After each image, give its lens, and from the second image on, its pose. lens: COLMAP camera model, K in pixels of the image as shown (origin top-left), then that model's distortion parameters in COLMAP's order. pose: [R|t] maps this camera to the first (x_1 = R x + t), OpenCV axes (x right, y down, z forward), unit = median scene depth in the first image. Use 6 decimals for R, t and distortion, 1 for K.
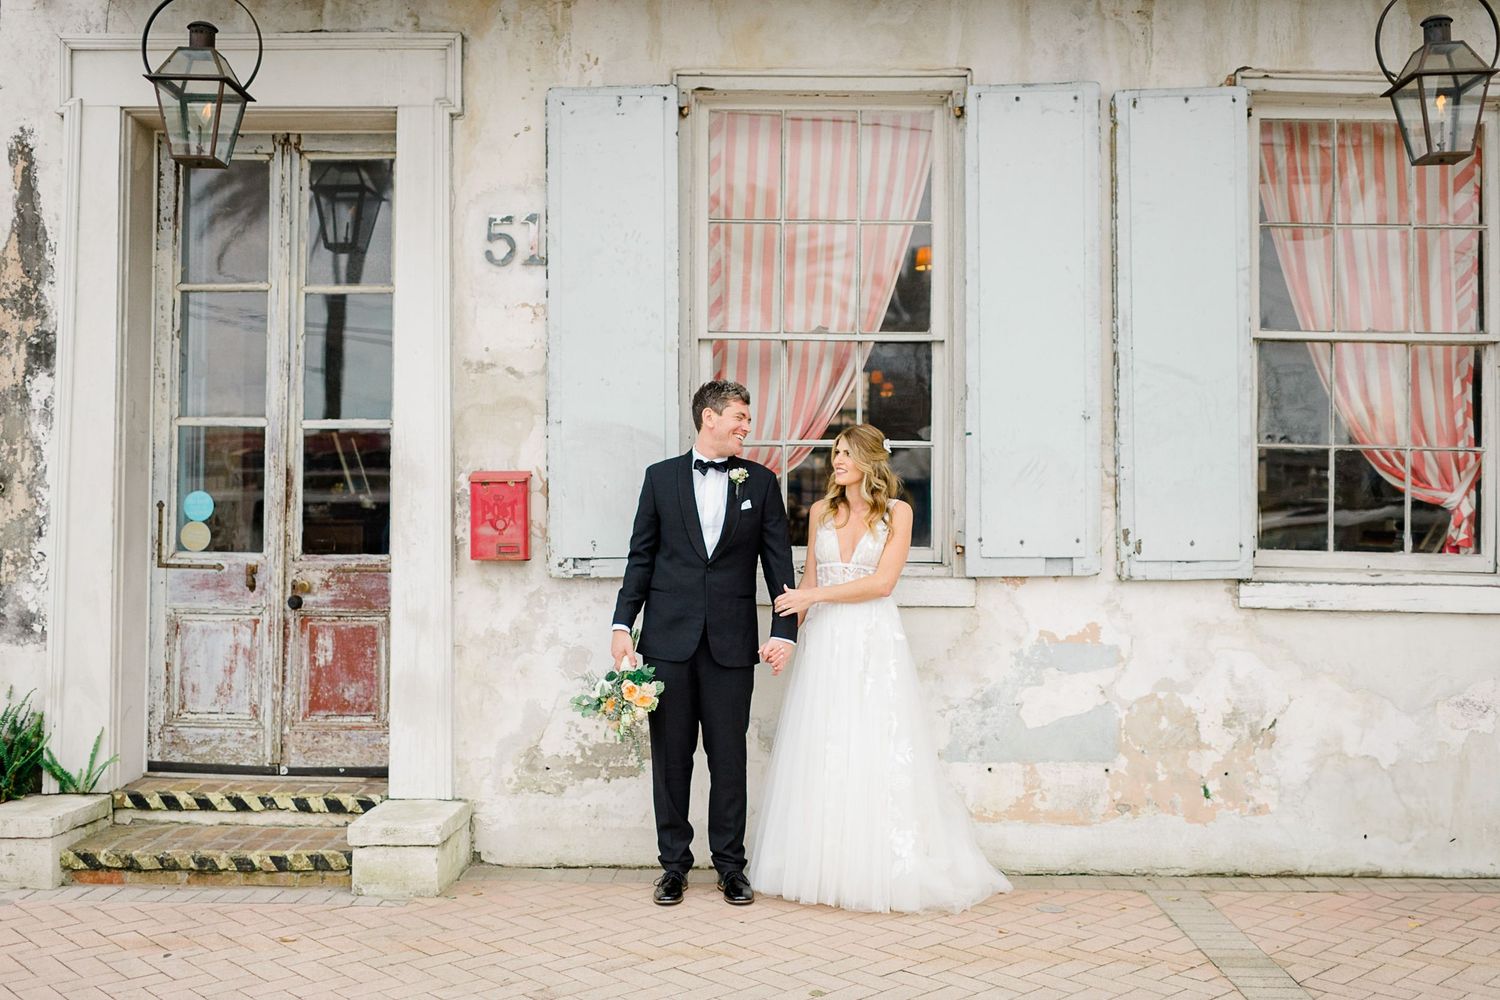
lens RADIAL K [[1550.8, 0, 763.7], [0, 1550.8, 498.7], [0, 0, 1]] dist [-0.003625, 0.006486]
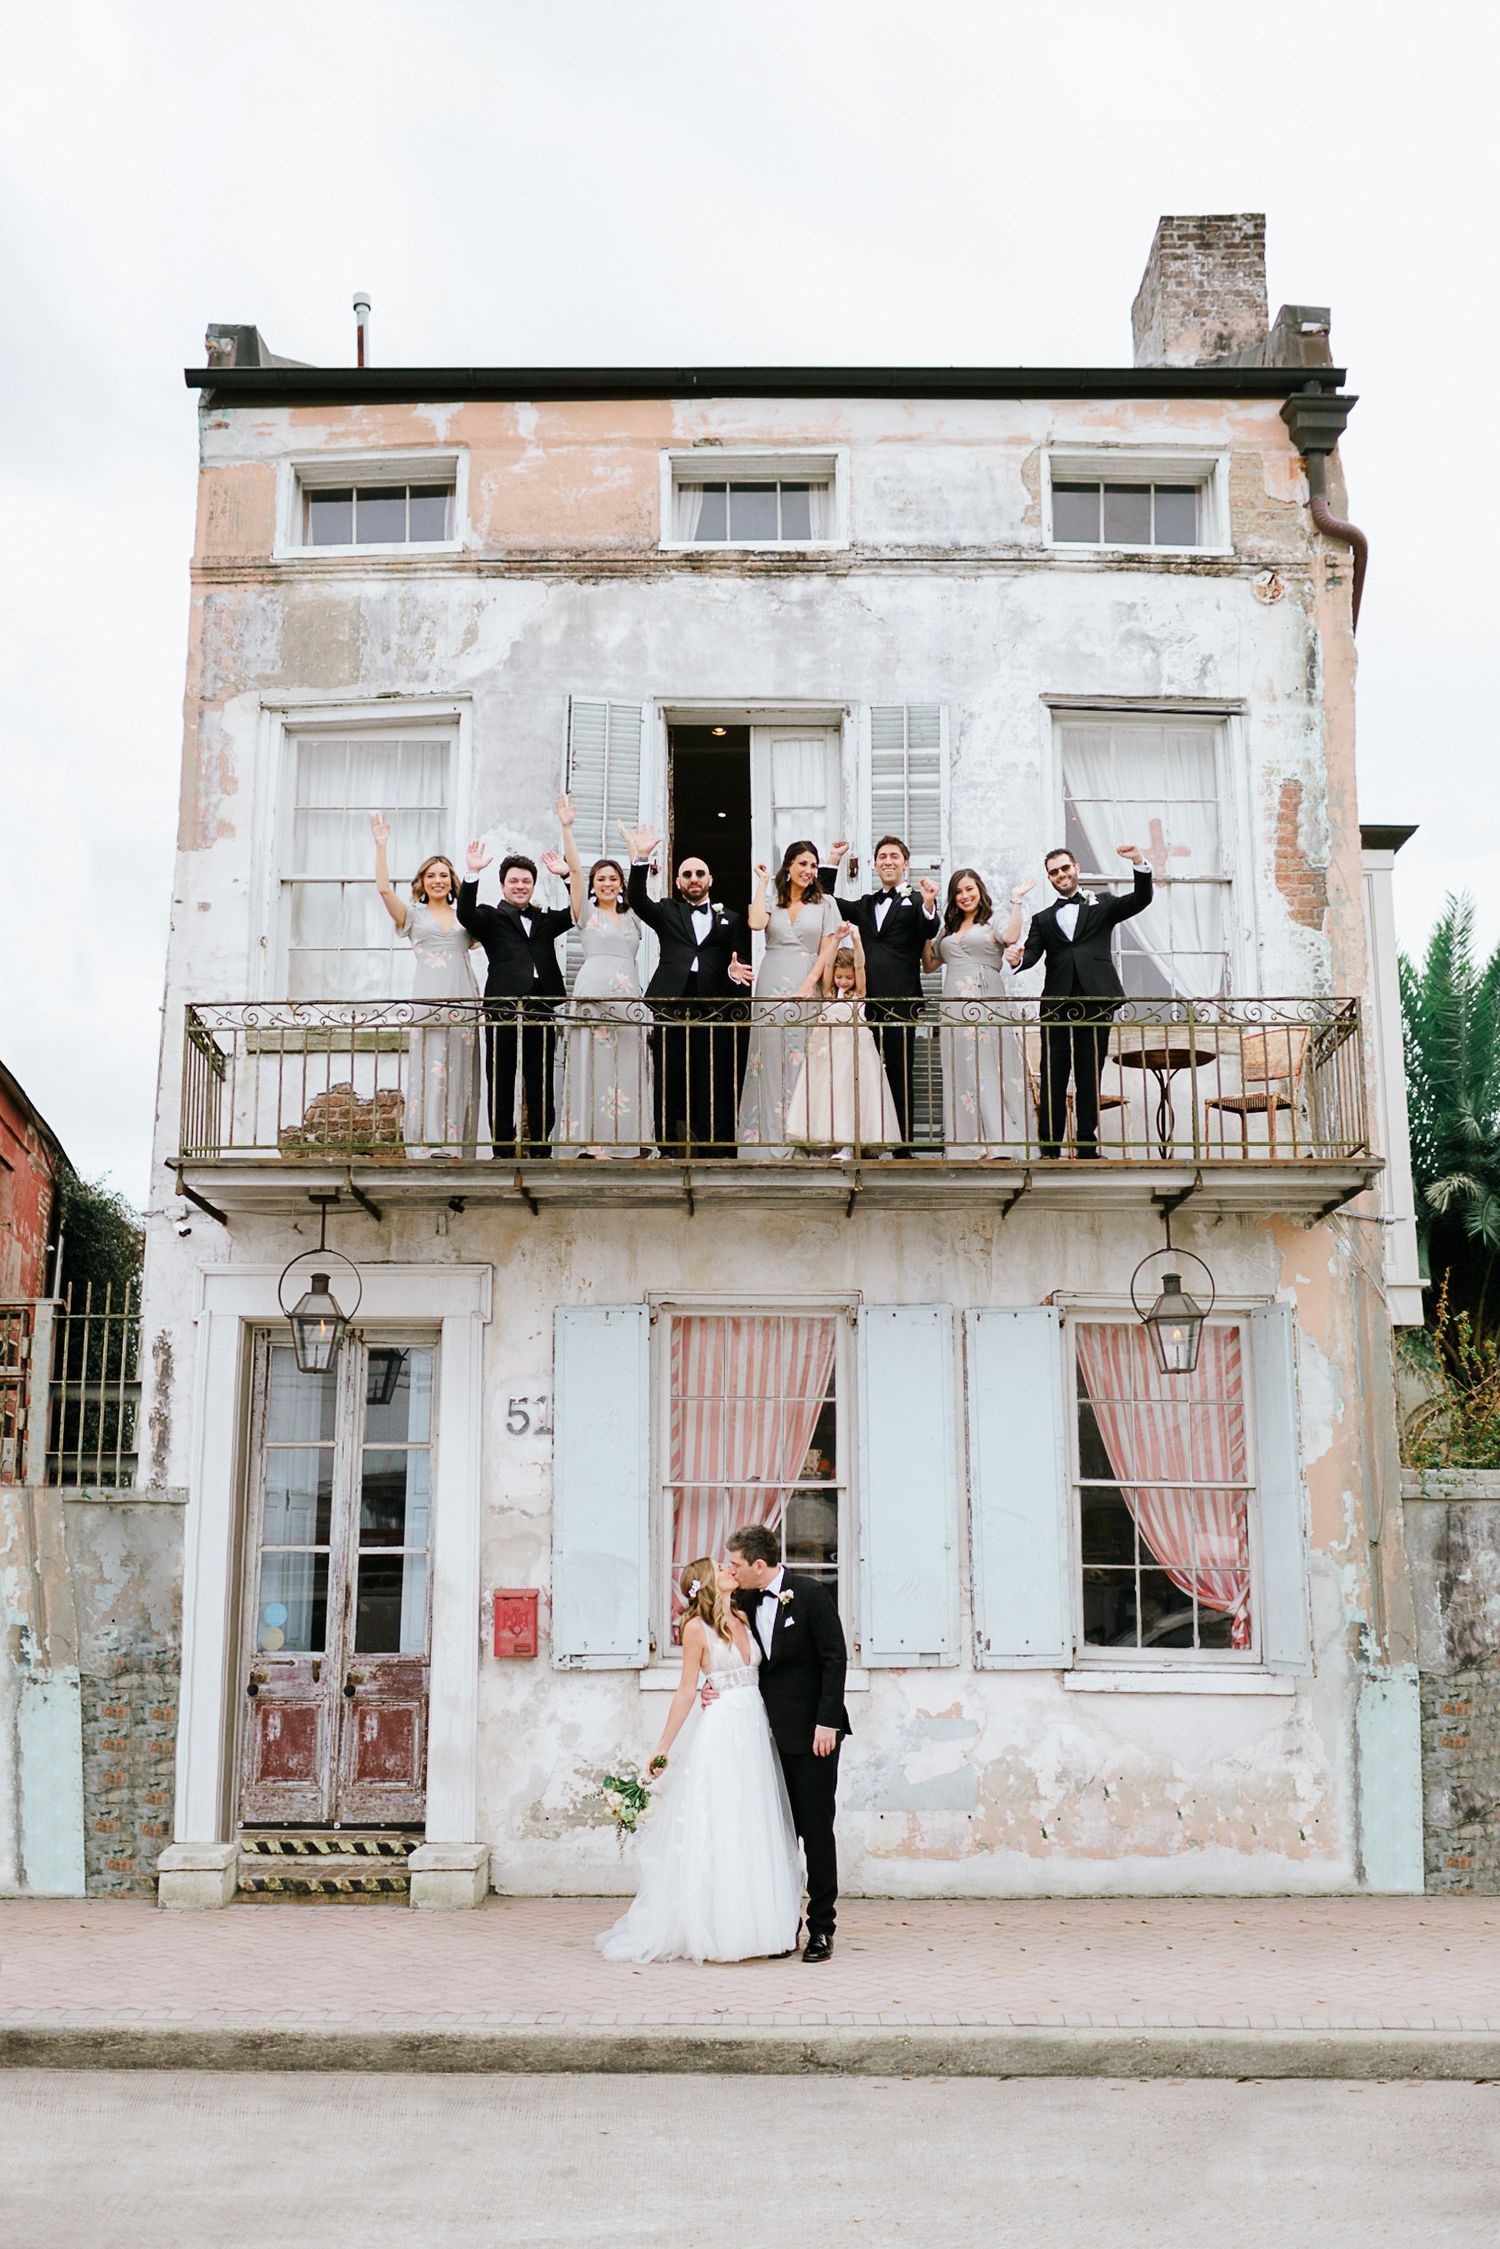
lens RADIAL K [[2296.6, 0, 750.0], [0, 2296.6, 1124.5], [0, 0, 1]] dist [-0.002141, 0.027006]
pose [[0.999713, 0.001631, 0.023888, -0.014942], [0.002940, 0.981765, -0.190075, -0.033782], [-0.023763, 0.190090, 0.981479, -1.033699]]
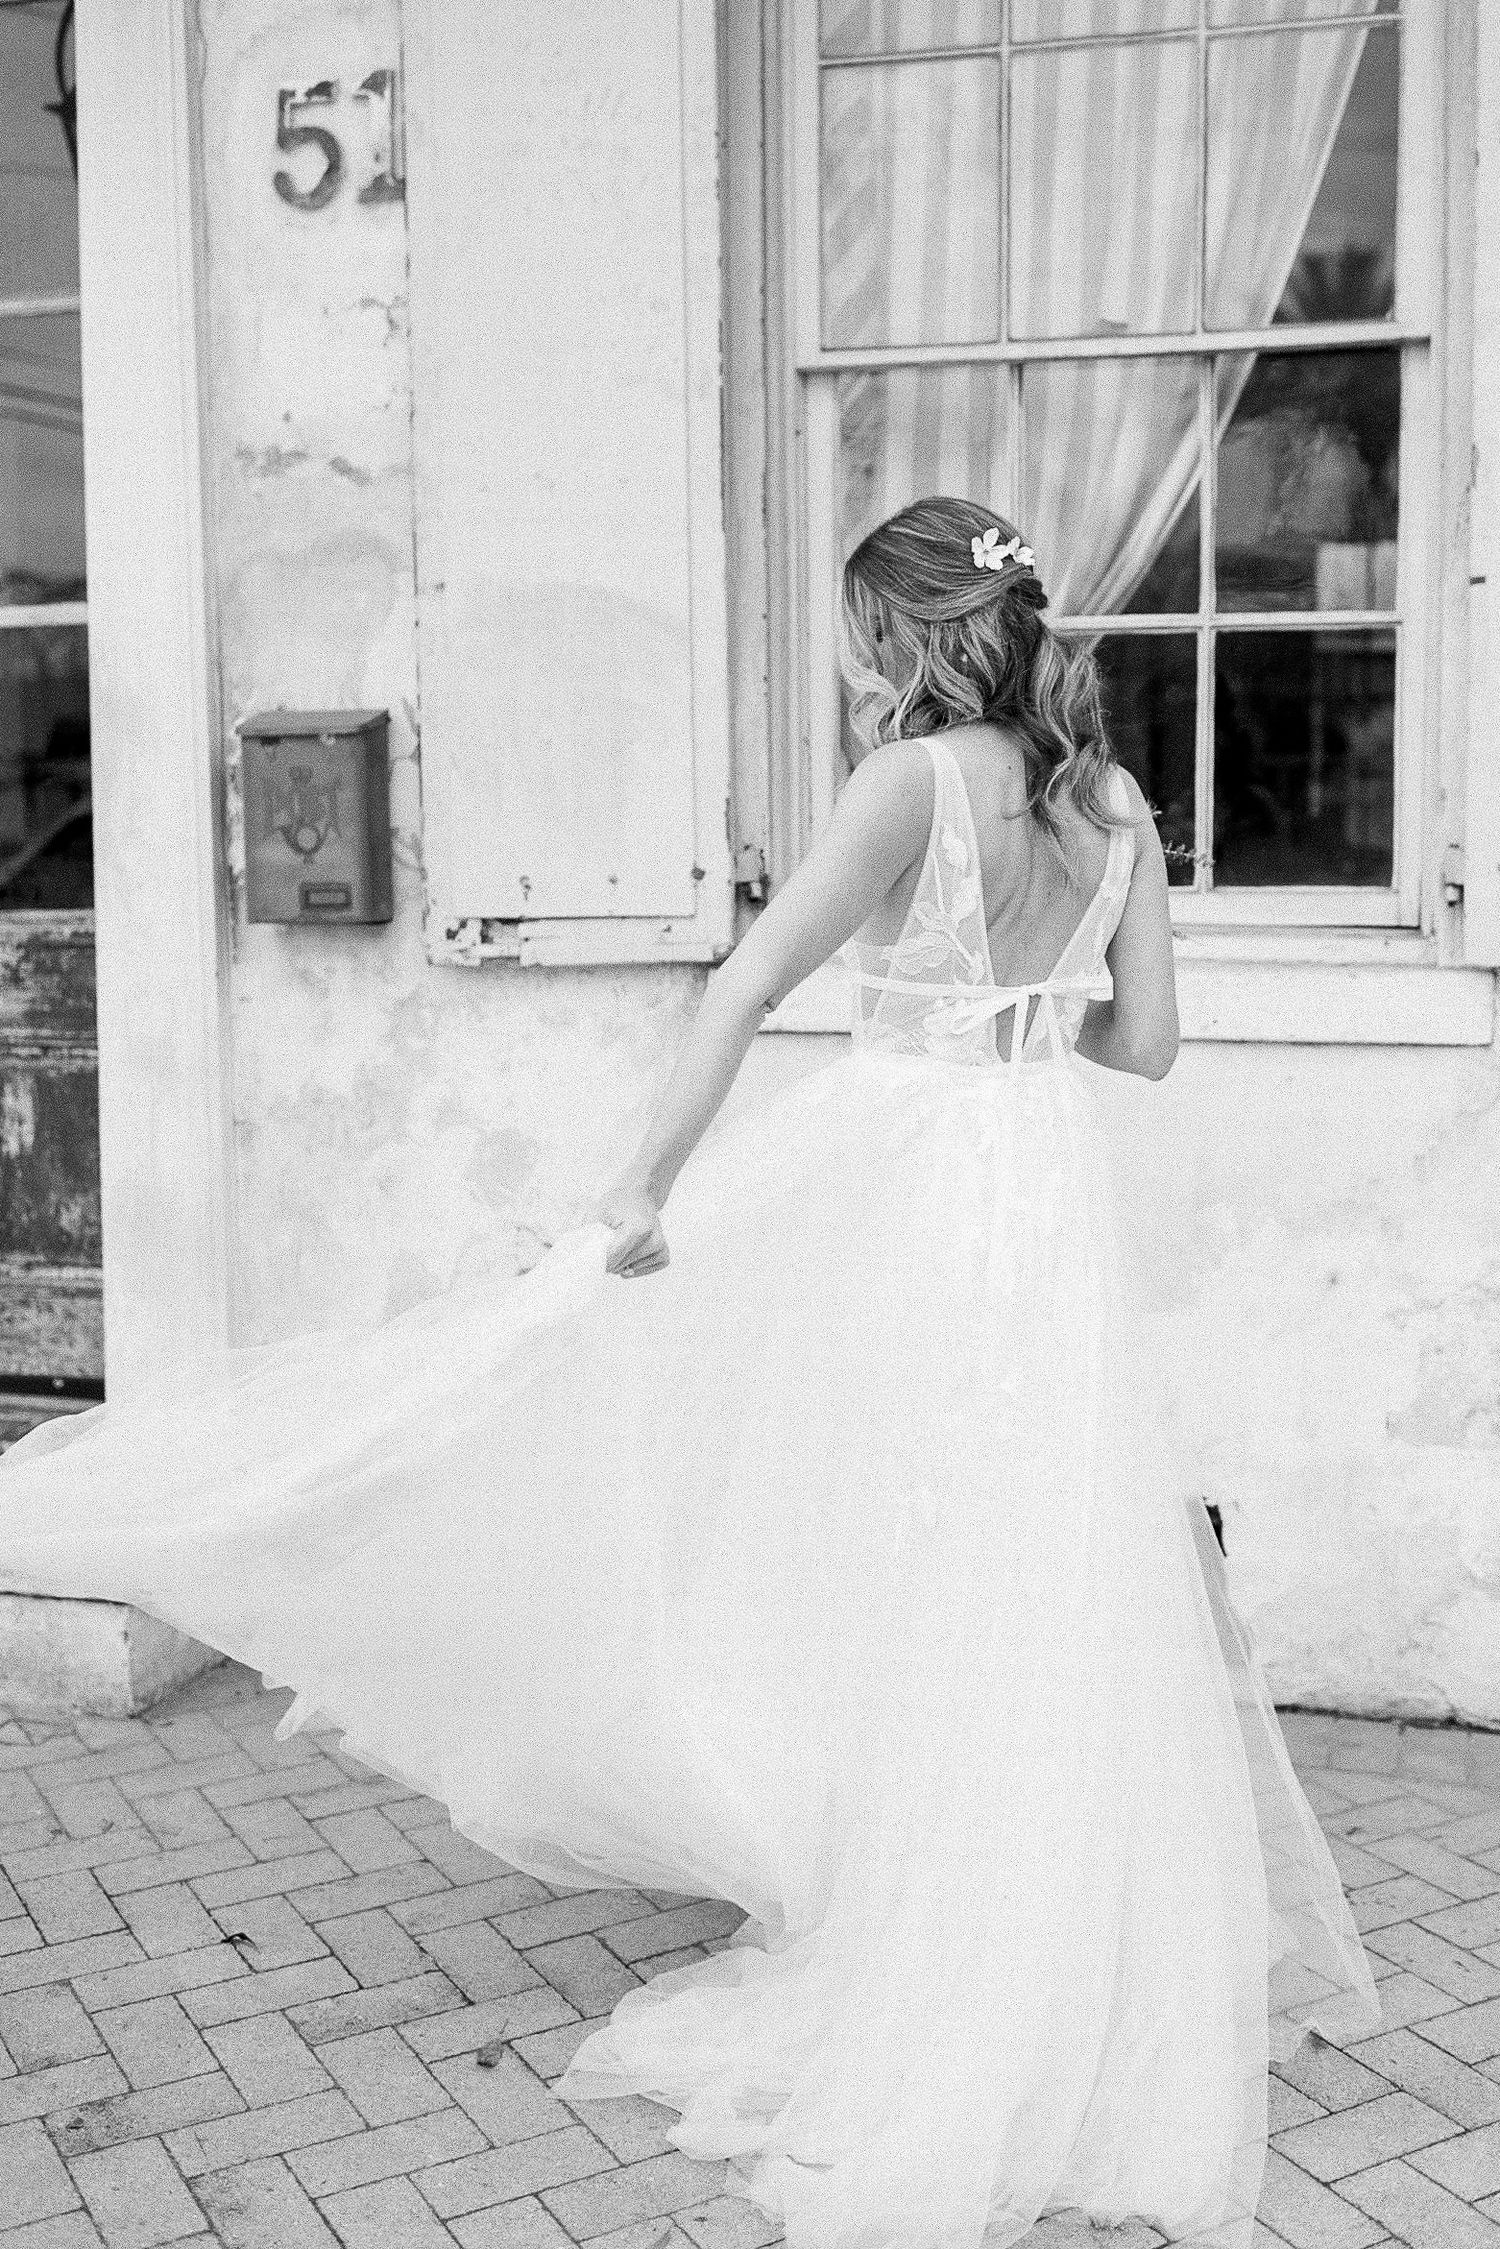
lens RADIAL K [[2507.8, 0, 756.8], [0, 2507.8, 1061.4], [0, 0, 1]] dist [-0.020254, 0.029730]
pose [[0.969783, 0.012222, -0.243665, 0.110625], [0.012649, 0.994882, 0.100245, 0.010103], [0.243643, -0.100298, 0.964665, 0.365841]]
